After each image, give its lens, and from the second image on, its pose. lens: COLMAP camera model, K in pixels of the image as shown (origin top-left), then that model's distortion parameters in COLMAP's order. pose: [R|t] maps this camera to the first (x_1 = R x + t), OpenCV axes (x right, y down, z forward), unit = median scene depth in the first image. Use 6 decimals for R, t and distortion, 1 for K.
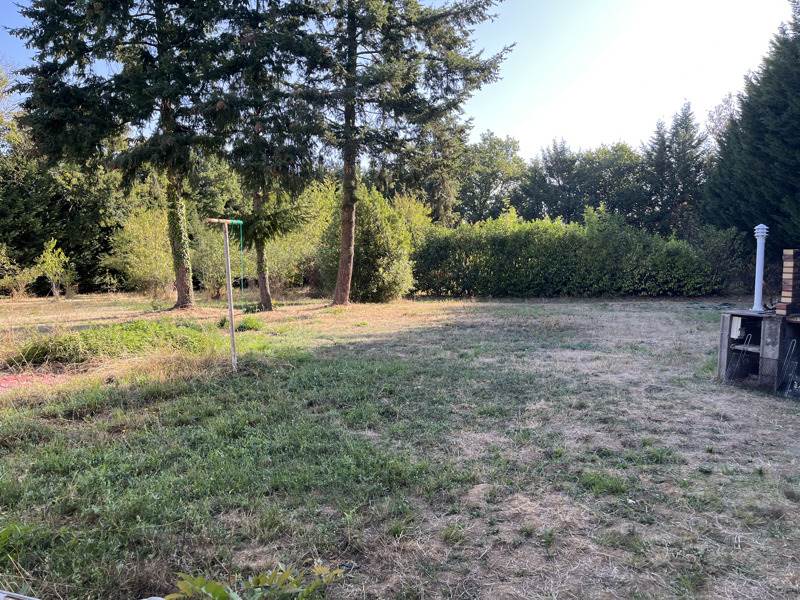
lens RADIAL K [[608.6, 0, 400.0], [0, 608.6, 300.0], [0, 0, 1]] dist [0.031312, -0.003970]
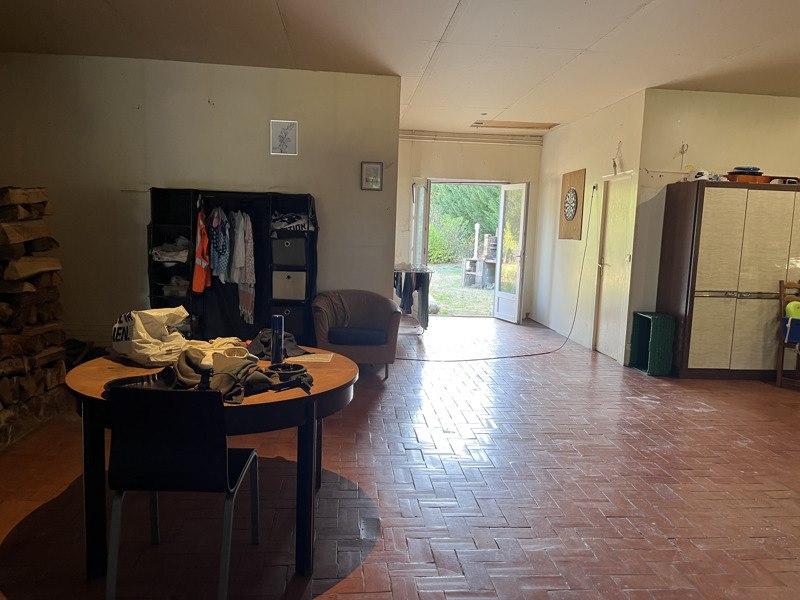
lens RADIAL K [[608.6, 0, 400.0], [0, 608.6, 300.0], [0, 0, 1]] dist [0.031312, -0.003970]
pose [[0.918404, -0.005020, 0.395613, -0.687353], [-0.012073, 0.999098, 0.040704, 0.089416], [-0.395461, -0.042159, 0.917515, -1.169444]]
